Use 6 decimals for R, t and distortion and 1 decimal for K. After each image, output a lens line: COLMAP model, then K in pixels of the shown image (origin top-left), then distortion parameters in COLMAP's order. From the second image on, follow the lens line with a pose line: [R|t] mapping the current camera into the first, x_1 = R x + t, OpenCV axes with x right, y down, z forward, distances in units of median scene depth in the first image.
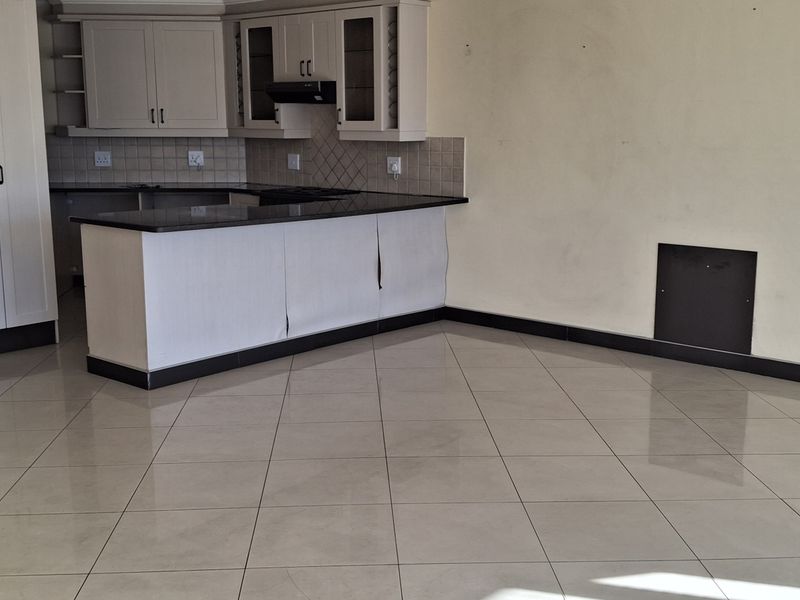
lens RADIAL K [[961.3, 0, 386.3], [0, 961.3, 298.7], [0, 0, 1]] dist [0.246195, -0.659430]
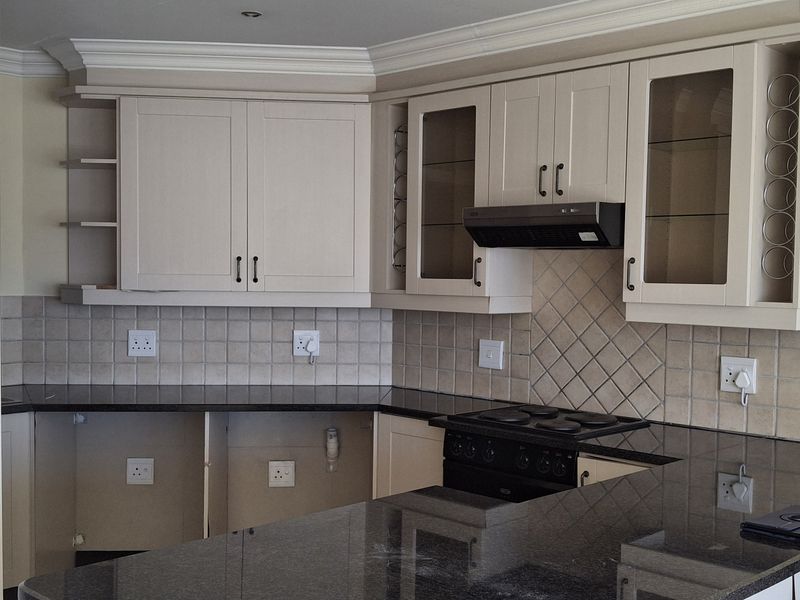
lens RADIAL K [[959.1, 0, 402.1], [0, 959.1, 323.7], [0, 0, 1]] dist [0.260095, -0.839228]
pose [[0.999580, 0.018186, -0.022570, -0.135899], [-0.020966, 0.991319, -0.129793, -0.089277], [0.020014, 0.130212, 0.991284, 0.473927]]
